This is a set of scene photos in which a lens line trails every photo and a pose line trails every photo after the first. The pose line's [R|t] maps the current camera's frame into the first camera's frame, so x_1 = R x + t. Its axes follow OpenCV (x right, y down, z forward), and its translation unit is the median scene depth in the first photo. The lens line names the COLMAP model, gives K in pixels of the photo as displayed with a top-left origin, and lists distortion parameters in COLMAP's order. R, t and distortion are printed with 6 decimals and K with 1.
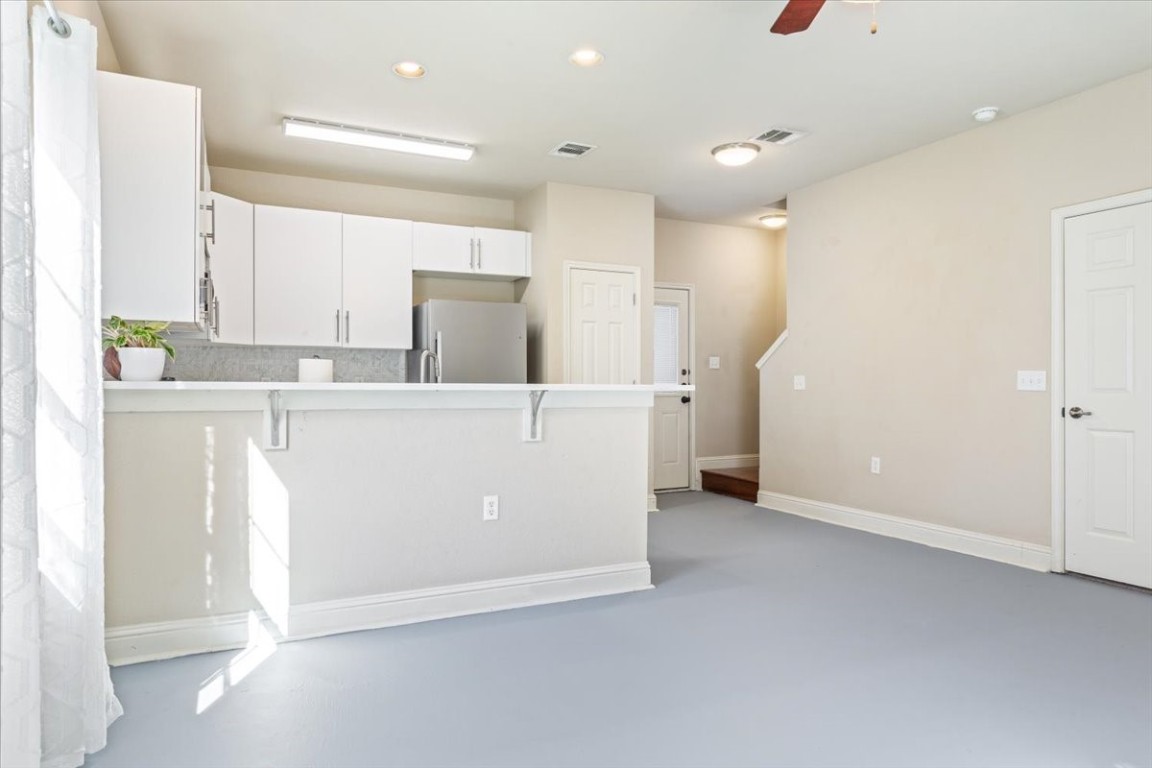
lens RADIAL K [[817.1, 0, 577.5], [0, 817.1, 381.2], [0, 0, 1]] dist [-0.003305, 0.010792]
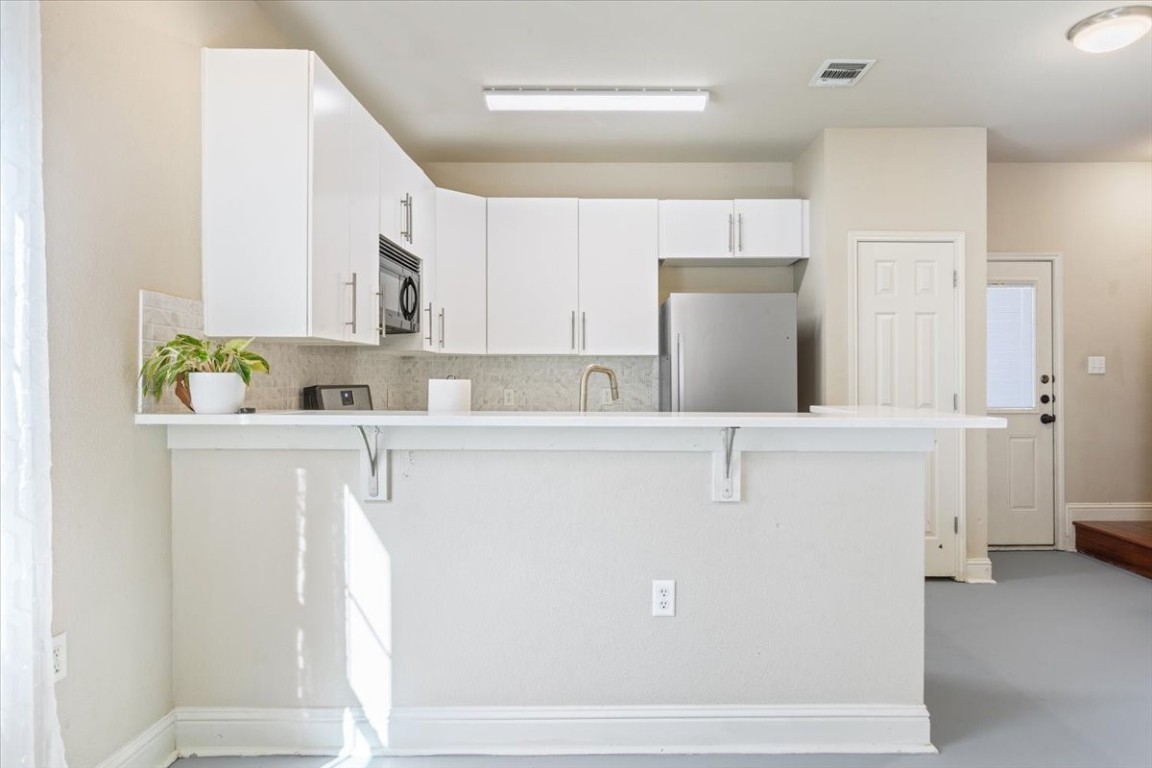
lens RADIAL K [[817.1, 0, 577.5], [0, 817.1, 381.2], [0, 0, 1]] dist [-0.003305, 0.010792]
pose [[0.904855, -0.005582, -0.425683, 0.086563], [0.007996, 0.999960, 0.003883, -0.020143], [0.425645, -0.006918, 0.904864, 0.260020]]
